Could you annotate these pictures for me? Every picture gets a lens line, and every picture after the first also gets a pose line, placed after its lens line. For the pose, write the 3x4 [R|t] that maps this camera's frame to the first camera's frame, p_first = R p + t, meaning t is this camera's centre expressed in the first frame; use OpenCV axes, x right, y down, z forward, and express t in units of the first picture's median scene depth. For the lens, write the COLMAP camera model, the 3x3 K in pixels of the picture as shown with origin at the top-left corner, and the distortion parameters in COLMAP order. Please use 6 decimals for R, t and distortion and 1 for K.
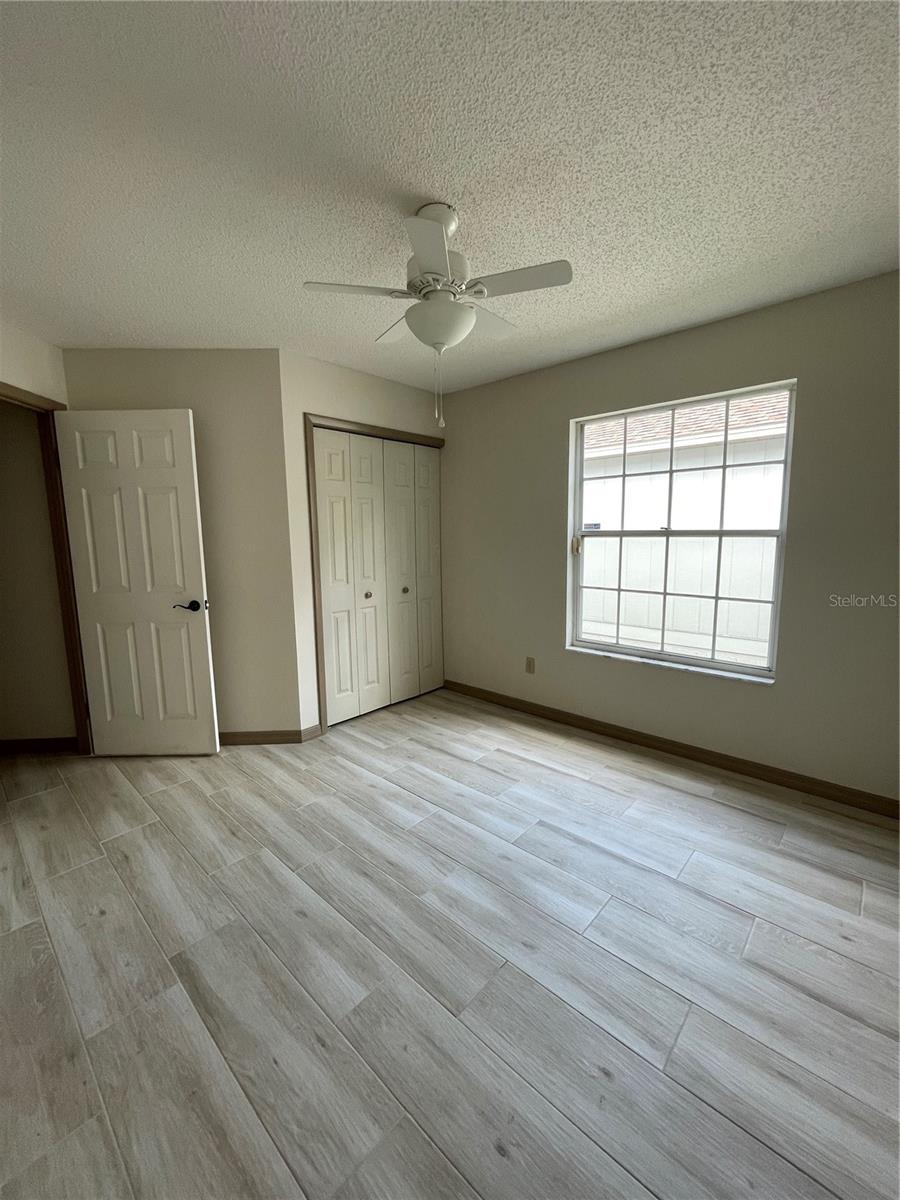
lens RADIAL K [[487.9, 0, 449.5], [0, 487.9, 597.9], [0, 0, 1]] dist [-0.000079, 0.000765]
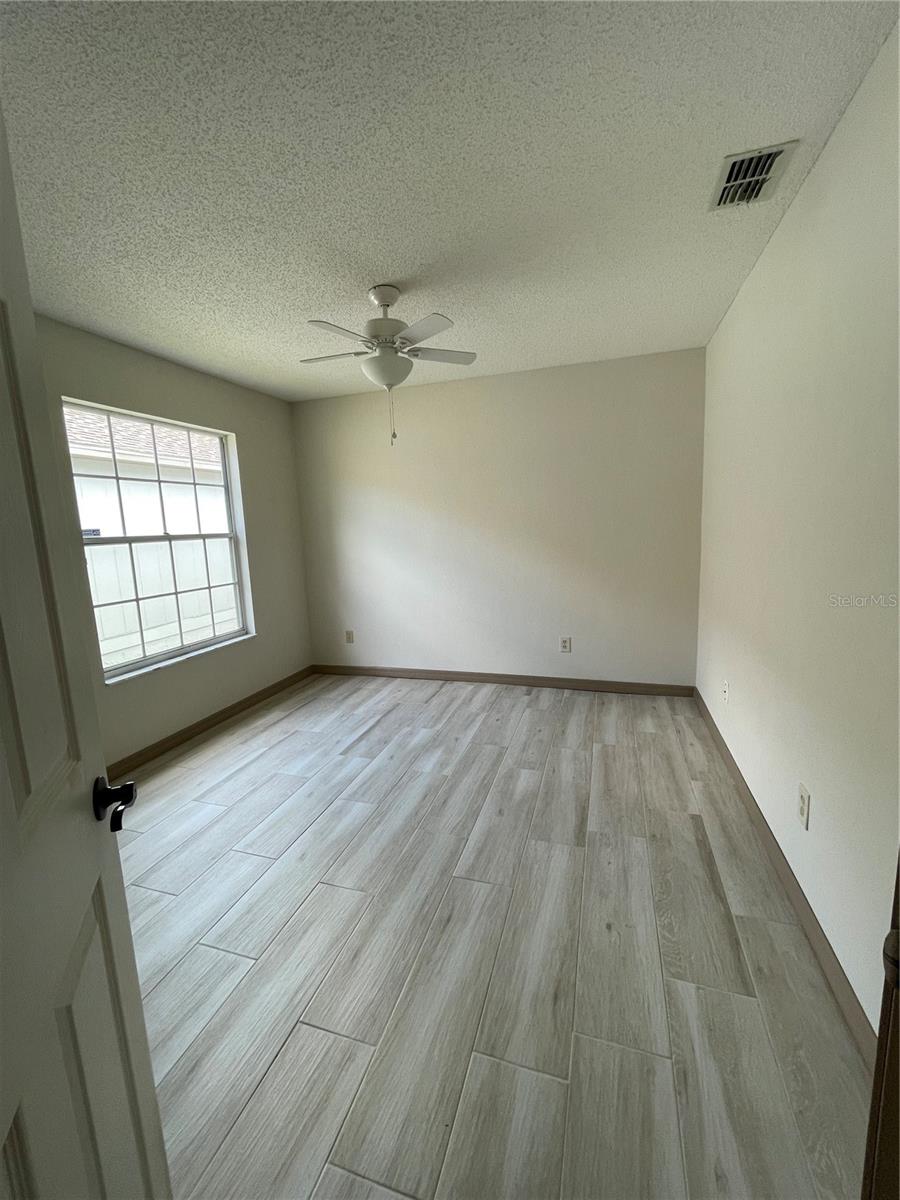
lens RADIAL K [[487.9, 0, 450.3], [0, 487.9, 598.8], [0, 0, 1]] dist [-0.000079, 0.000765]
pose [[-0.422661, -0.106190, 0.900045, -1.038477], [0.169015, 0.966453, 0.193395, -0.134594], [-0.890388, 0.233862, -0.390534, 1.144475]]
